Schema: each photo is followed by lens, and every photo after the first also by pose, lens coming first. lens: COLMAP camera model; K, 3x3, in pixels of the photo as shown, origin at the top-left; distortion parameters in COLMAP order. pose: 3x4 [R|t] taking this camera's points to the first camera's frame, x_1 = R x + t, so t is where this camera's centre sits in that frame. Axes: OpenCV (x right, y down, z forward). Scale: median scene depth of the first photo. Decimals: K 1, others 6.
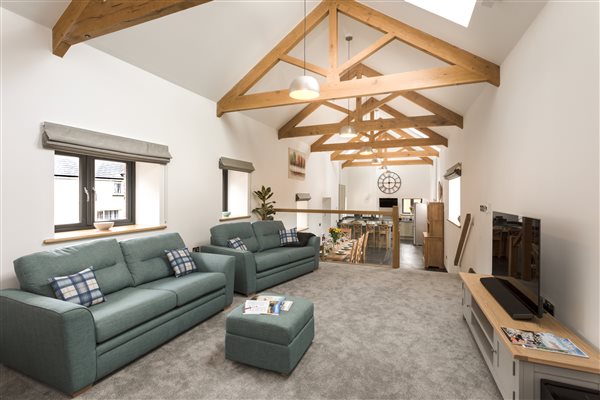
lens RADIAL K [[280.1, 0, 303.7], [0, 280.1, 197.4], [0, 0, 1]] dist [-0.002684, -0.000686]
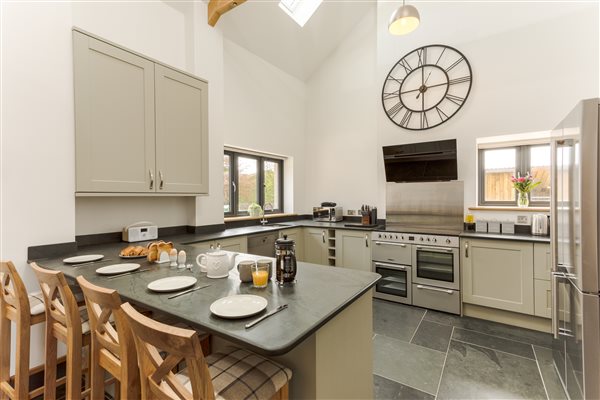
lens RADIAL K [[280.1, 0, 296.8], [0, 280.1, 201.7], [0, 0, 1]] dist [-0.002684, -0.000686]
pose [[0.973548, -0.007527, -0.228361, 0.249867], [0.008879, 0.999949, 0.004897, 0.053092], [0.228312, -0.006795, 0.973564, 0.717200]]
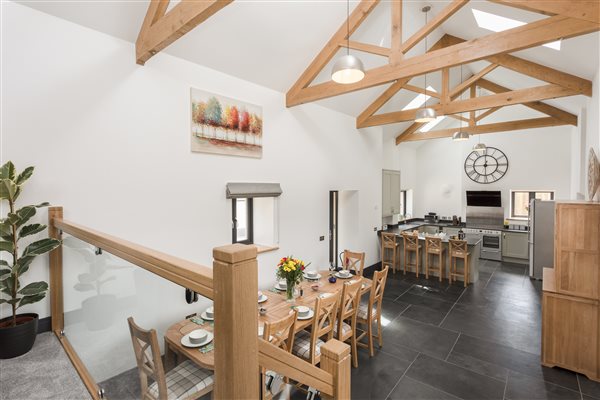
lens RADIAL K [[280.1, 0, 298.6], [0, 280.1, 197.6], [0, 0, 1]] dist [-0.002684, -0.000686]
pose [[0.934951, -0.005238, -0.354739, 0.143502], [0.011817, 0.999796, 0.016381, 0.002678], [0.354581, -0.019508, 0.934822, 0.295267]]
